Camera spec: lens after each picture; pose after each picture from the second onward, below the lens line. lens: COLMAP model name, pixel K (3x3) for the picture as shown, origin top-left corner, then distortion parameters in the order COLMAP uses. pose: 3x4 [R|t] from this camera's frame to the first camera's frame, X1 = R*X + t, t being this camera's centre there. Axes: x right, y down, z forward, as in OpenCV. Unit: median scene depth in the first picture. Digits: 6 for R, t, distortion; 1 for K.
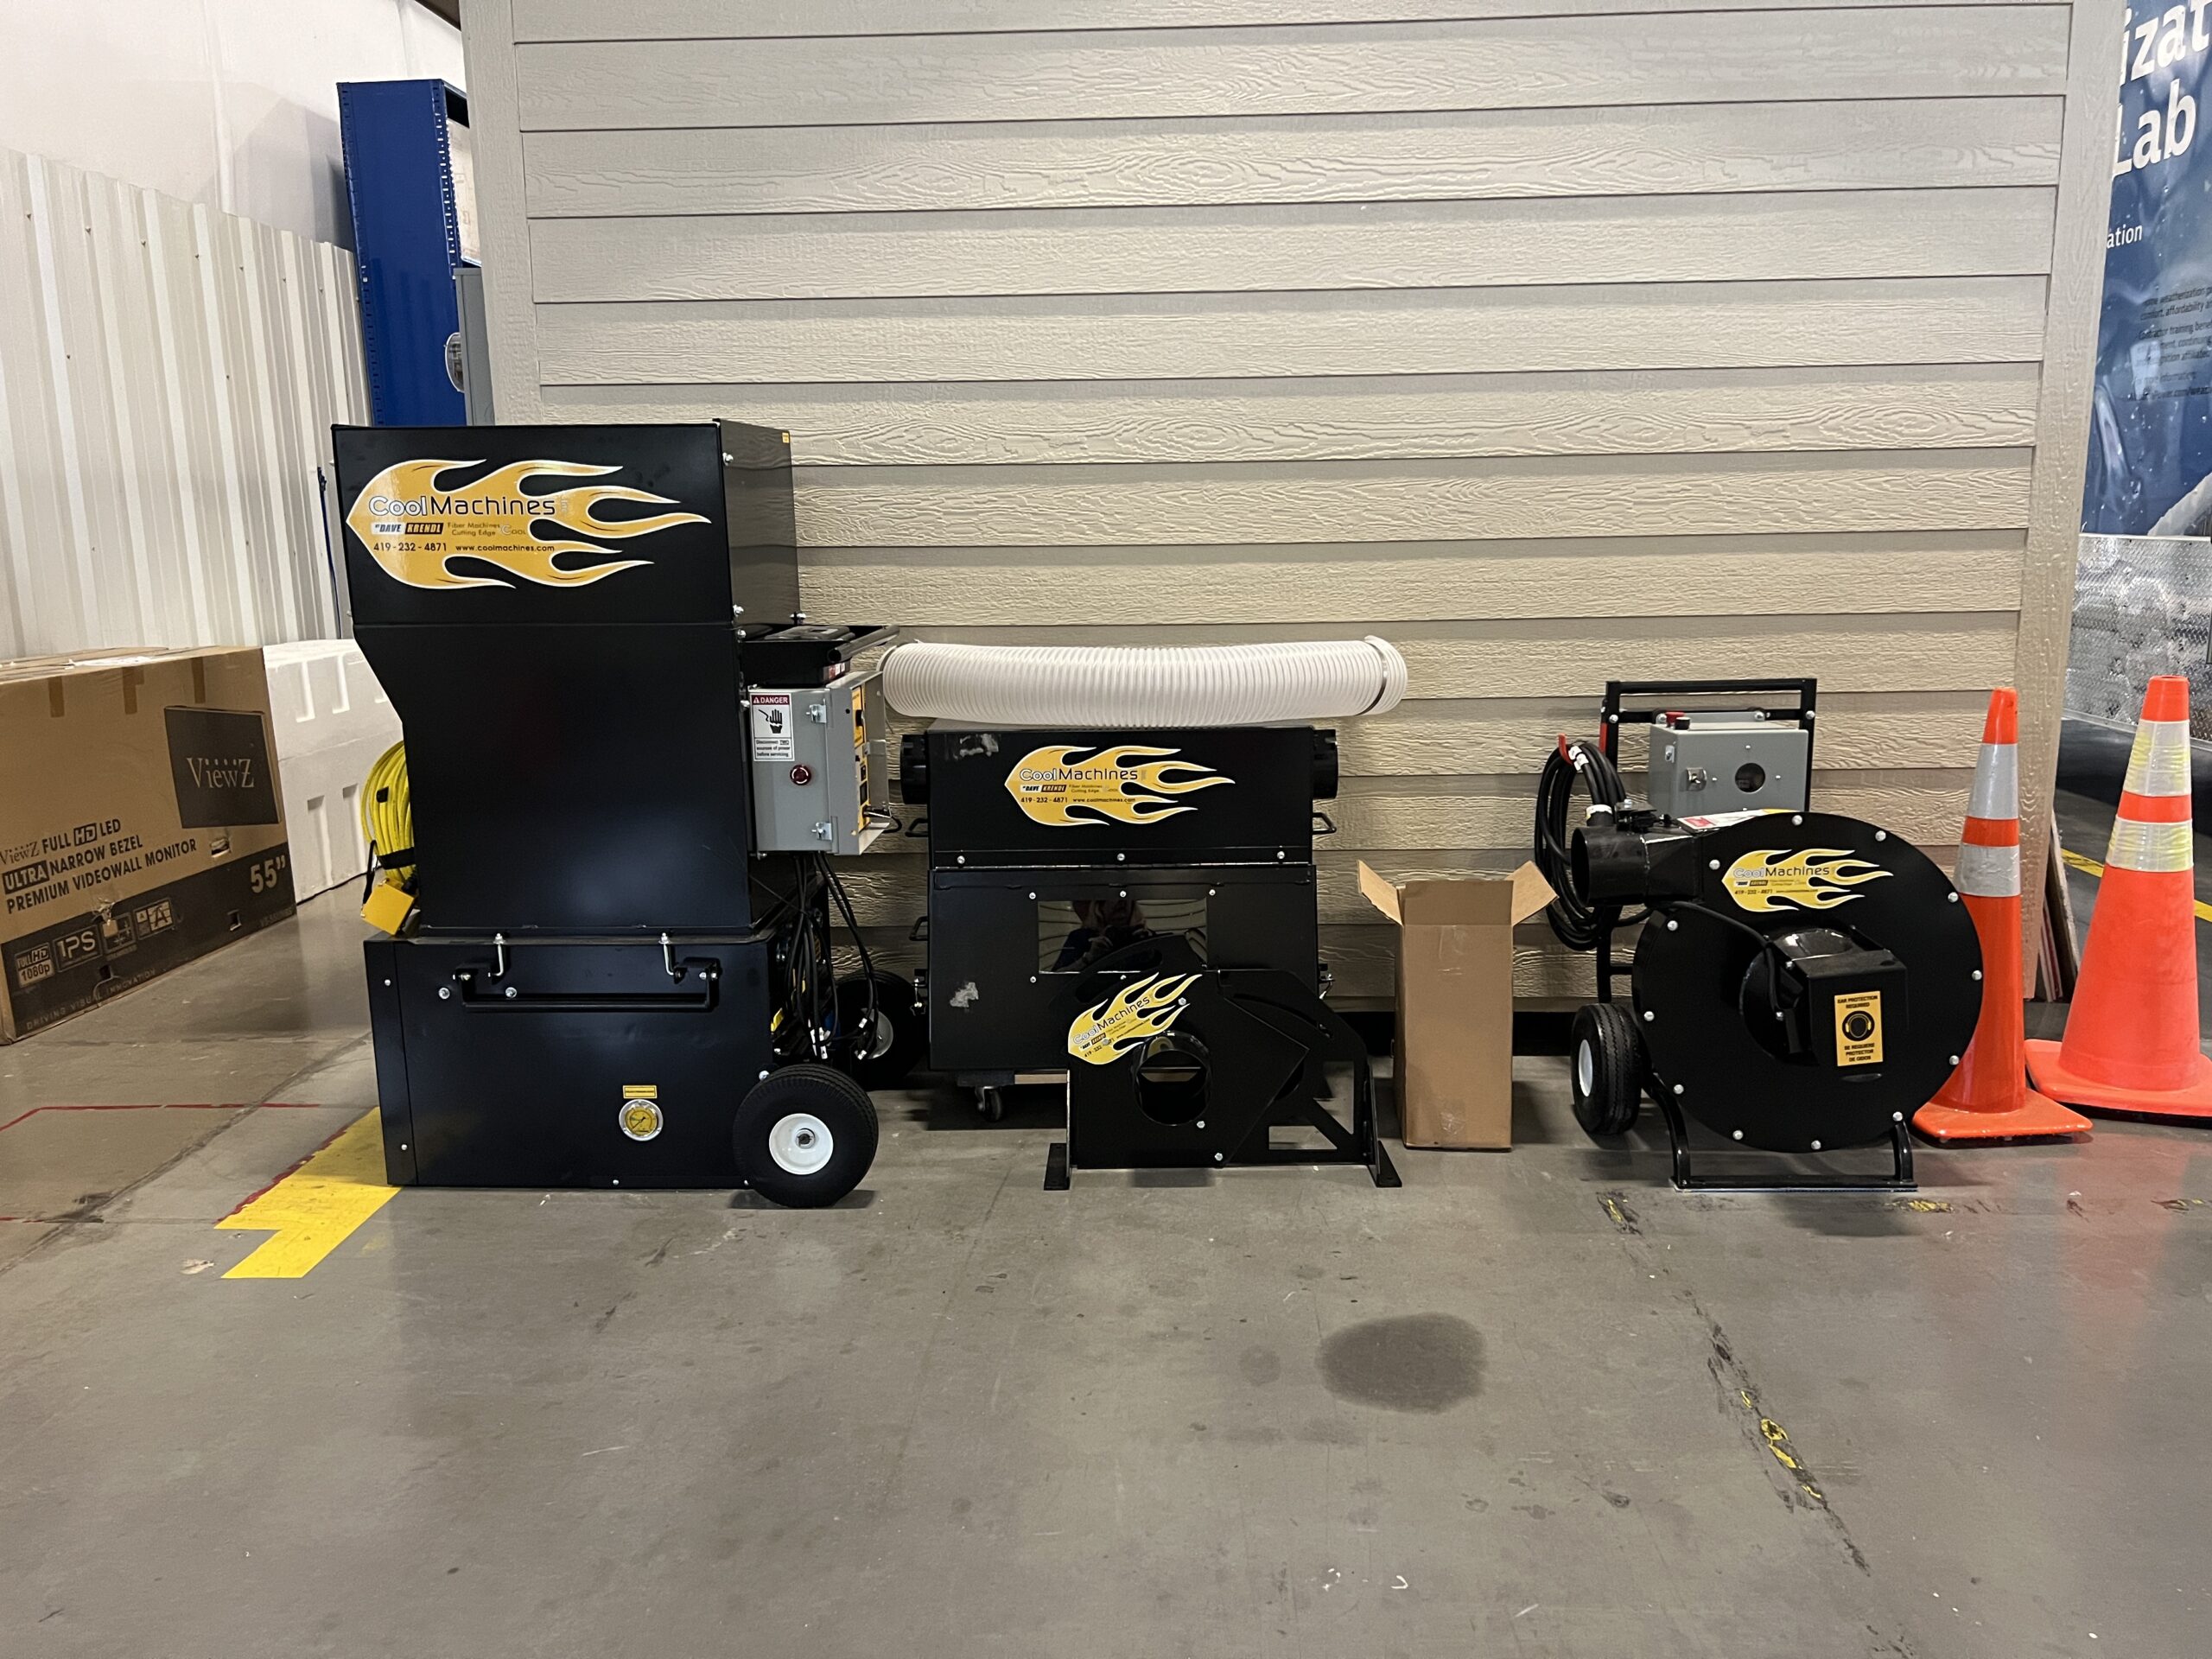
lens RADIAL K [[1649.7, 0, 1104.8], [0, 1649.7, 832.6], [0, 0, 1]] dist [0.051683, -0.054321]
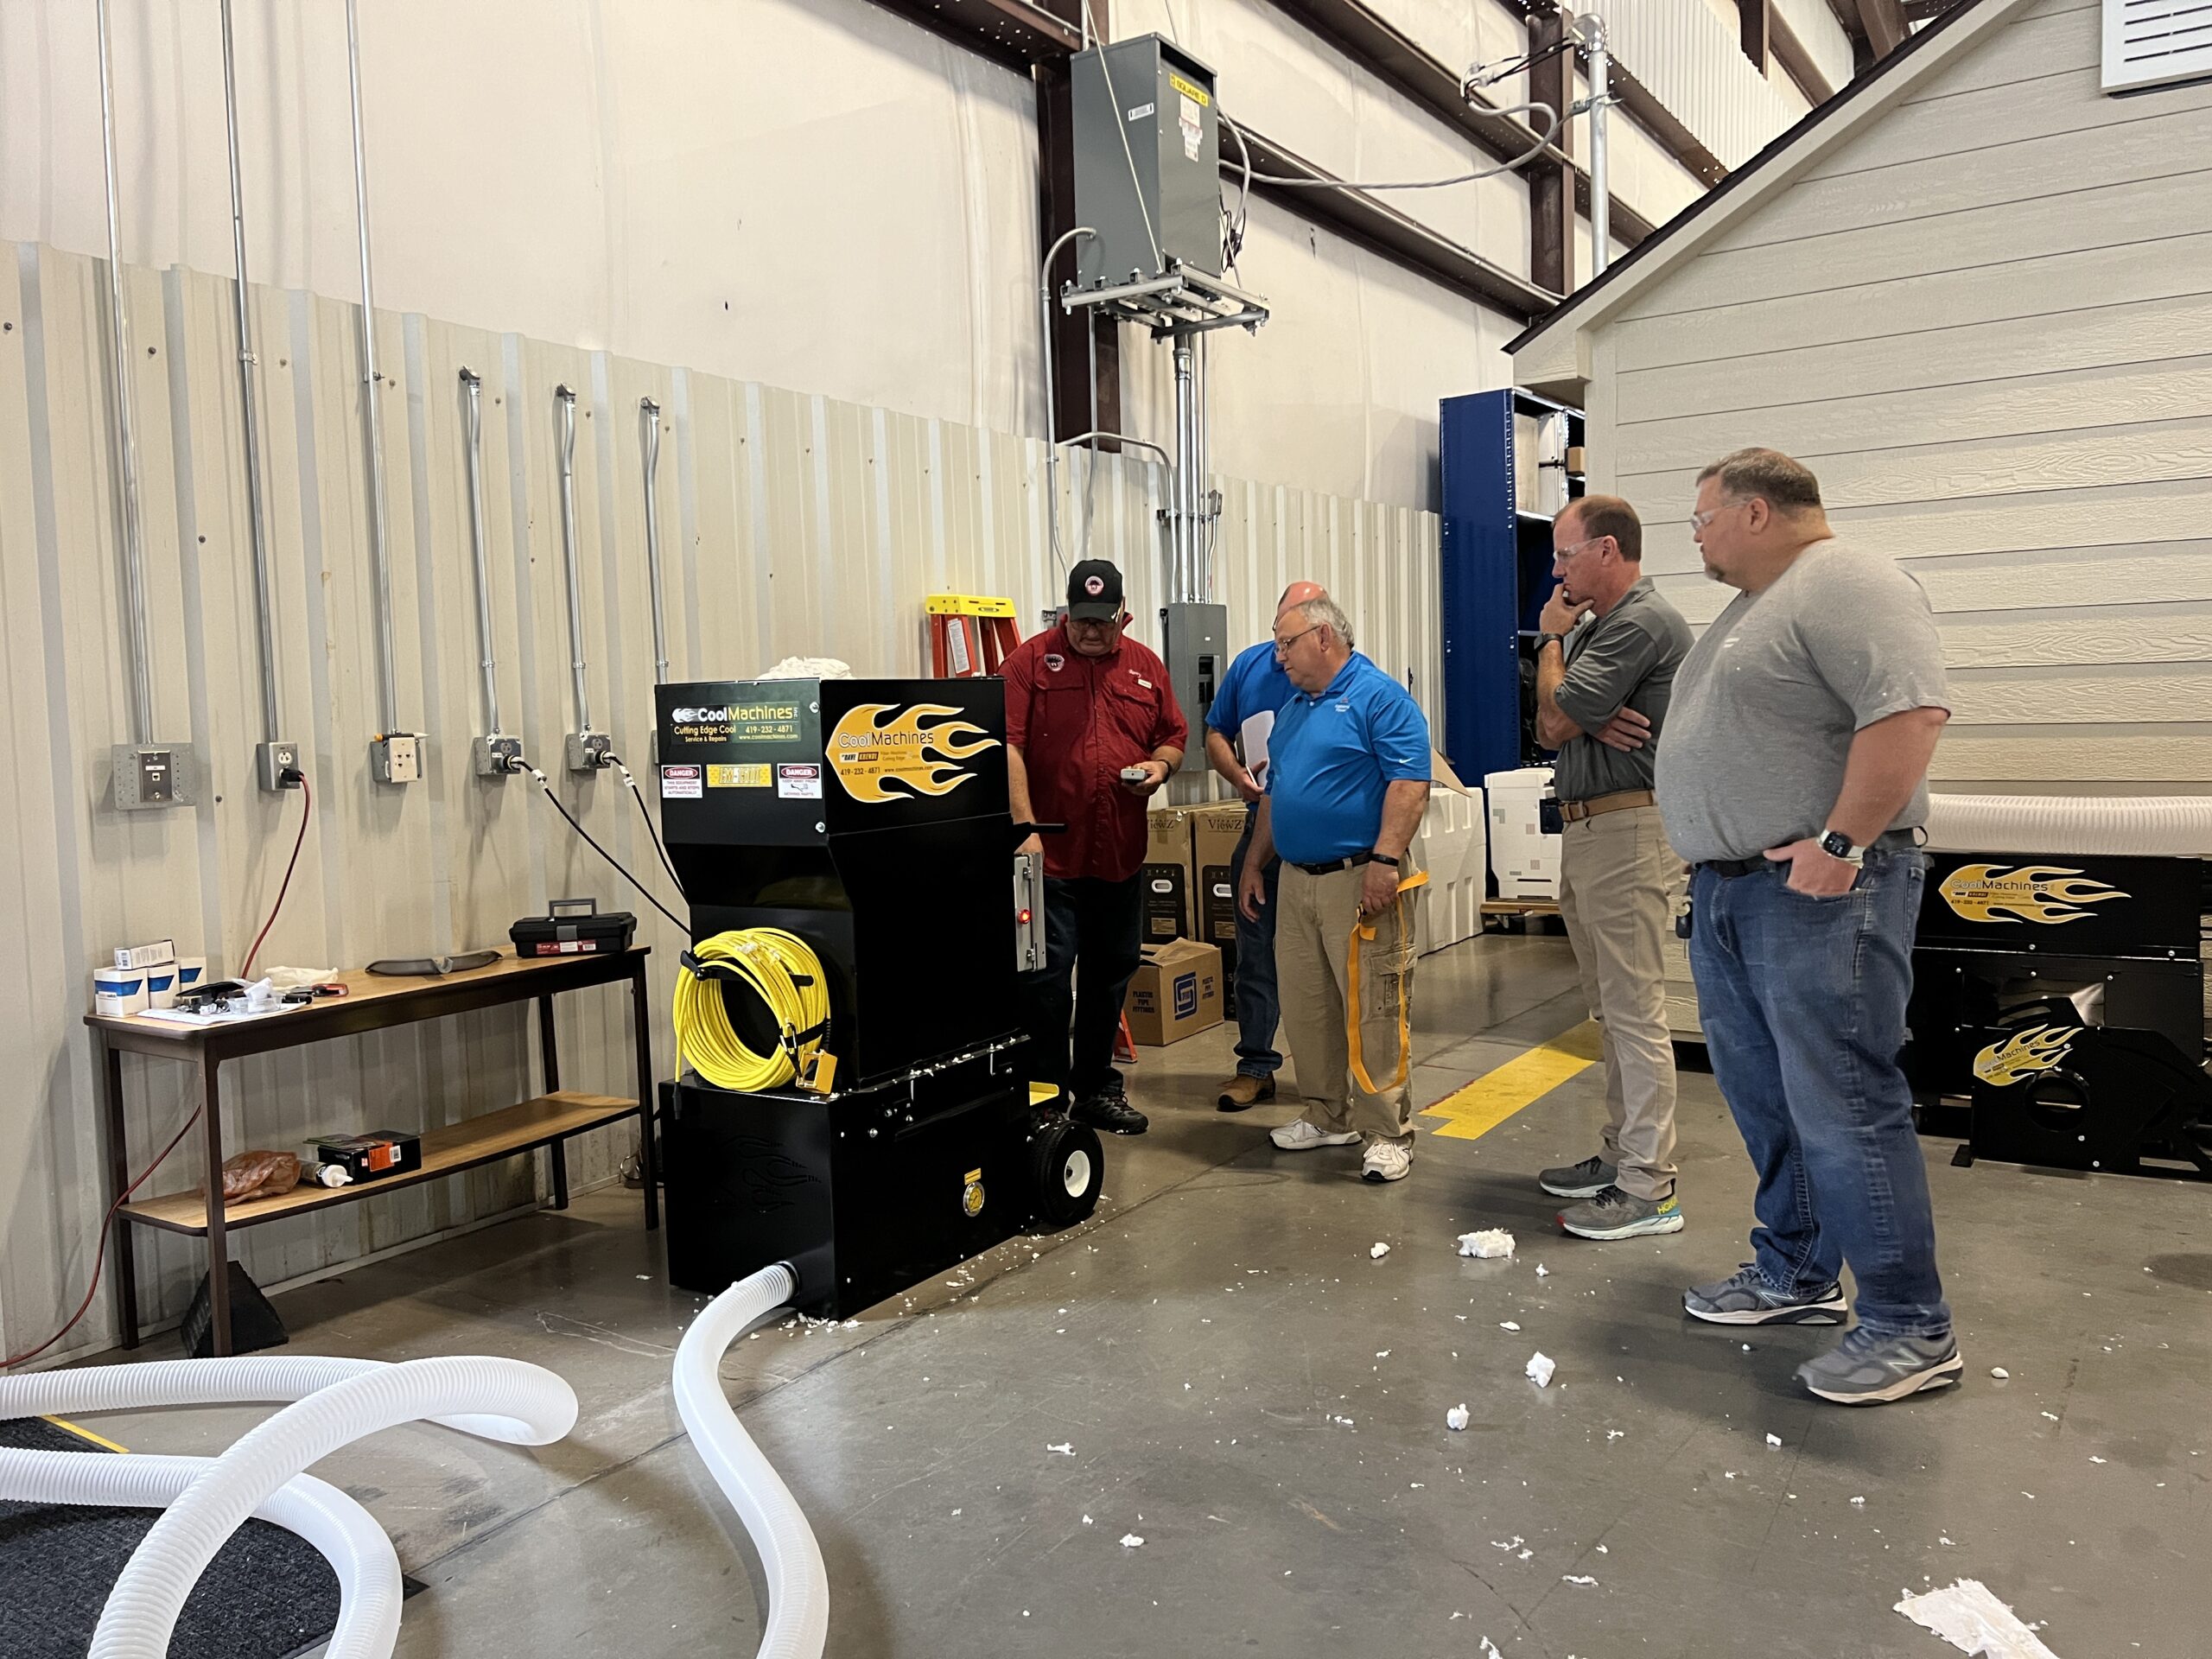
lens RADIAL K [[1649.7, 0, 1095.5], [0, 1649.7, 825.9], [0, 0, 1]] dist [0.051683, -0.054321]
pose [[0.854459, 0.028336, -0.518746, 0.070358], [-0.077351, 0.994321, -0.073095, 0.081996], [0.513729, 0.102582, 0.851798, -0.647879]]
